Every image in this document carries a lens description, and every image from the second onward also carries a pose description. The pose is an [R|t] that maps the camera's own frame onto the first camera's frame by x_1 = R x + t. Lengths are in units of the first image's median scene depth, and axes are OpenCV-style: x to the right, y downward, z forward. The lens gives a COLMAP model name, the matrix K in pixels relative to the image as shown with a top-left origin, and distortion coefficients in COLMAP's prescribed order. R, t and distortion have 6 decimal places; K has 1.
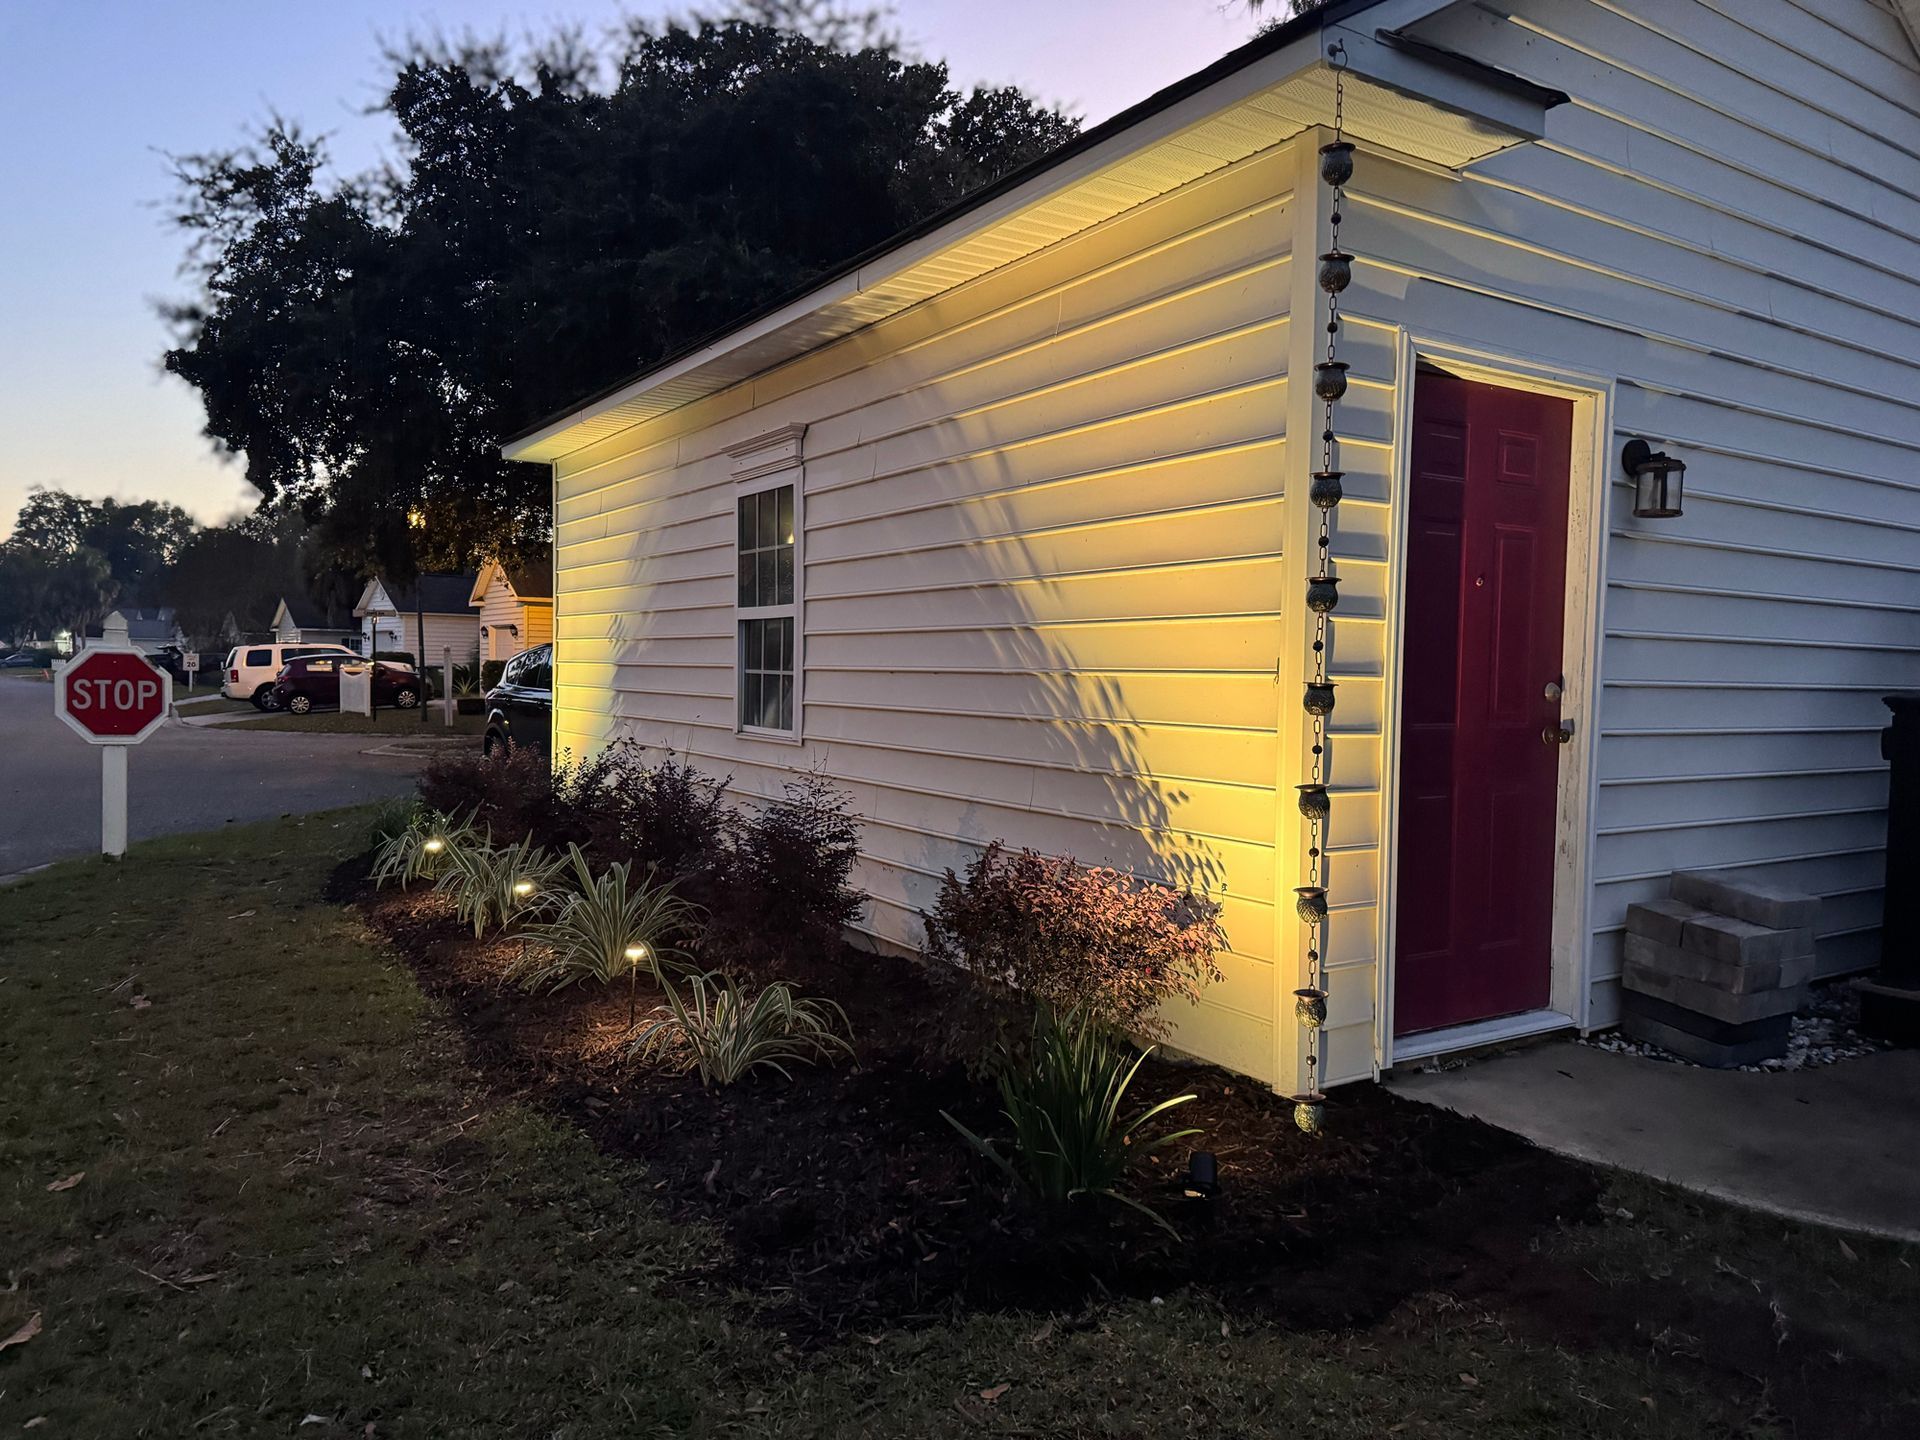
lens RADIAL K [[1337.5, 0, 960.0], [0, 1337.5, 720.0], [0, 0, 1]] dist [0.074193, -0.090300]
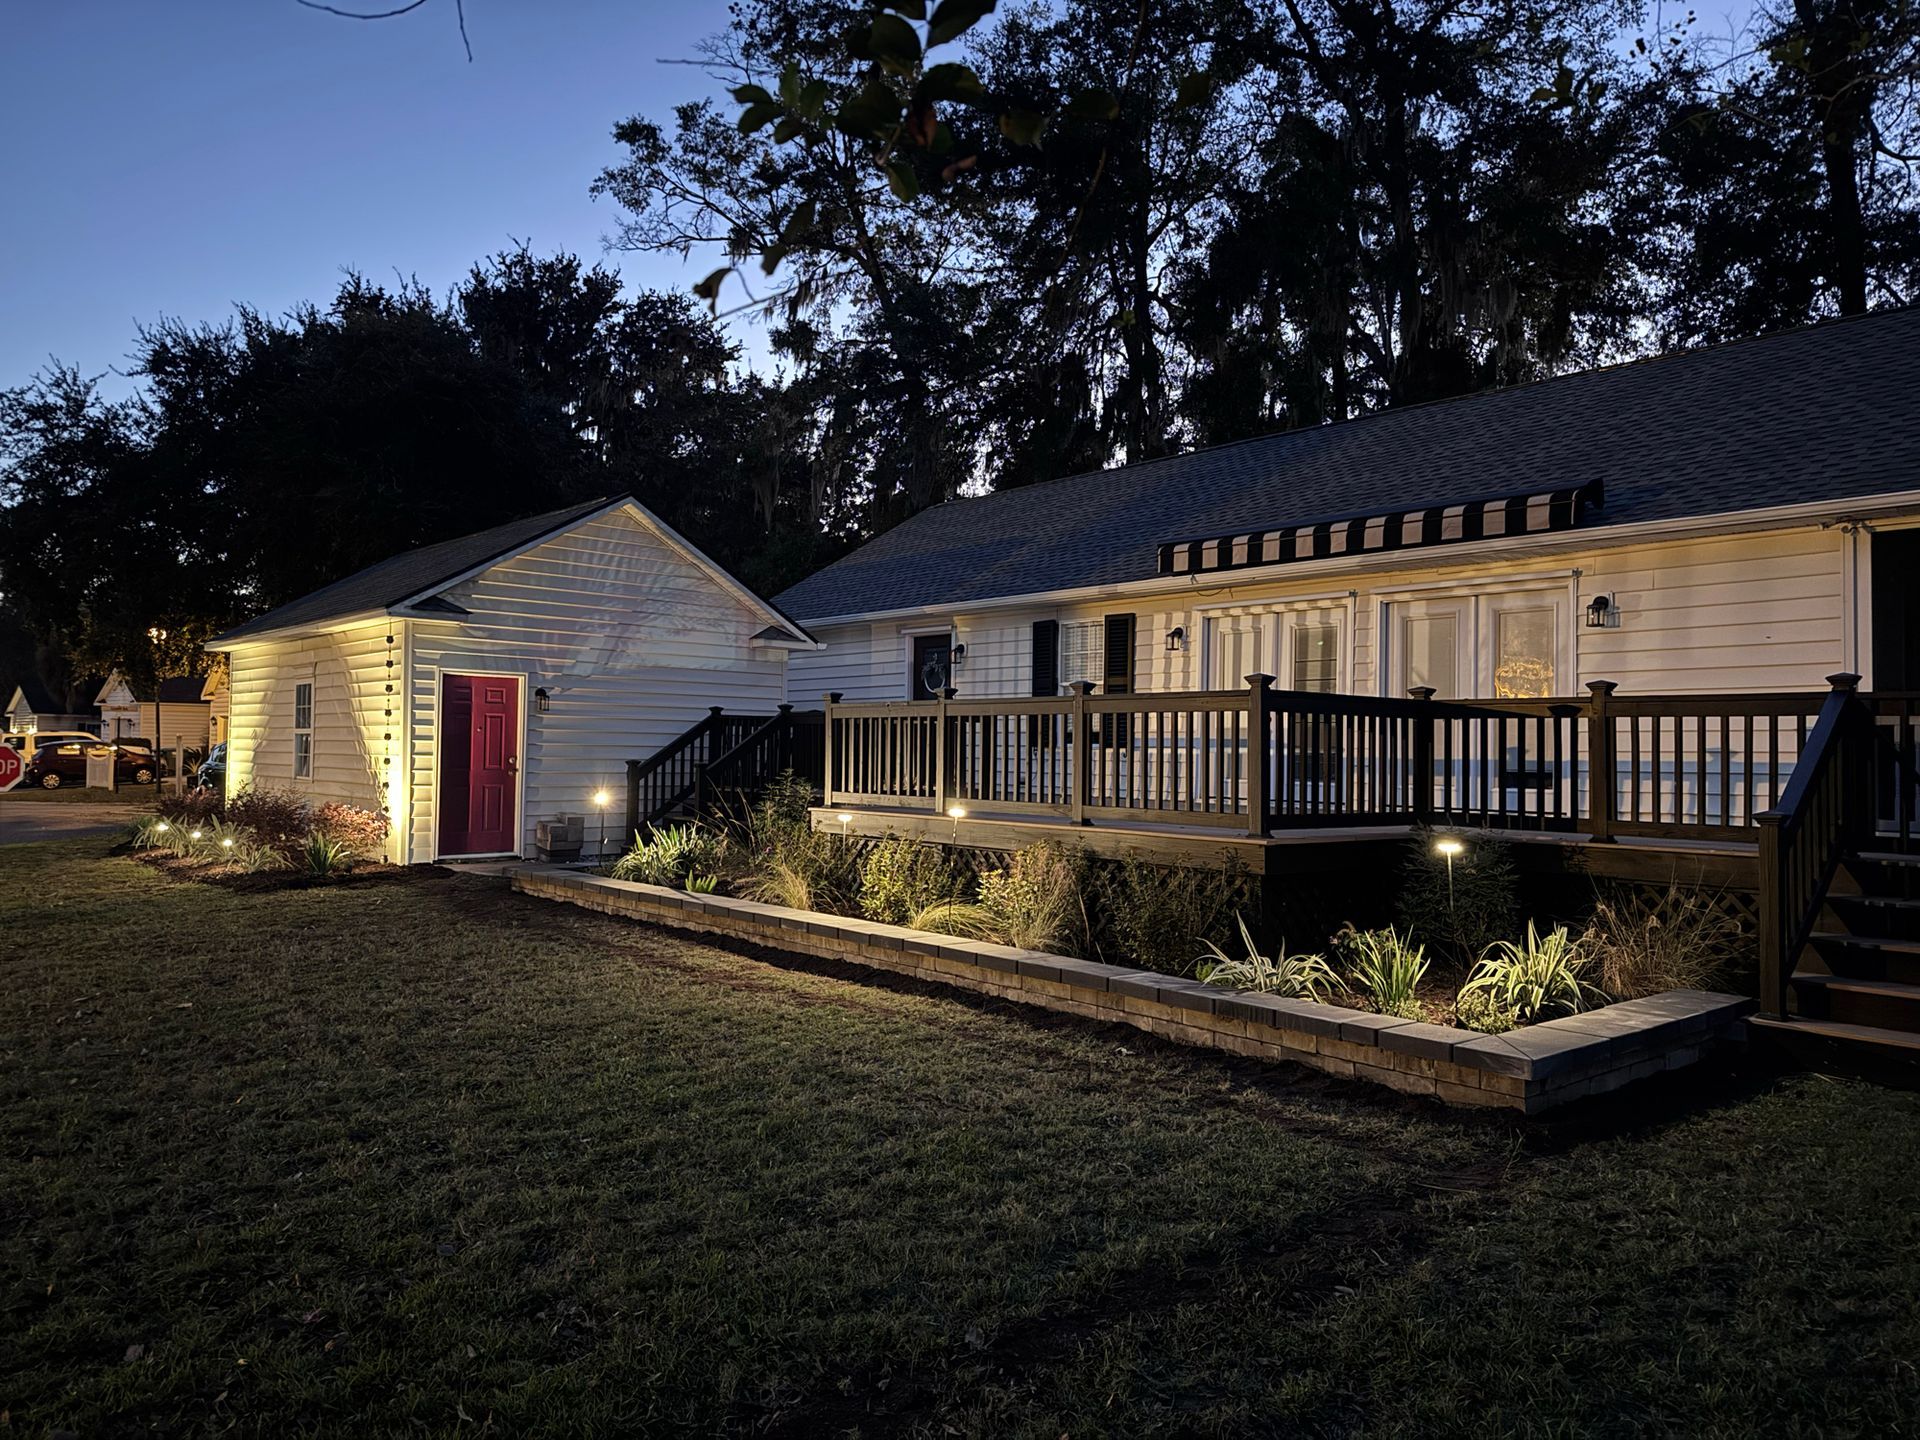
lens RADIAL K [[1337.5, 0, 960.0], [0, 1337.5, 720.0], [0, 0, 1]] dist [0.074193, -0.090300]
pose [[0.987959, 0.000834, 0.154711, 0.208655], [0.008370, 0.998233, -0.058827, 0.018303], [-0.154486, 0.059414, 0.986207, -0.526275]]
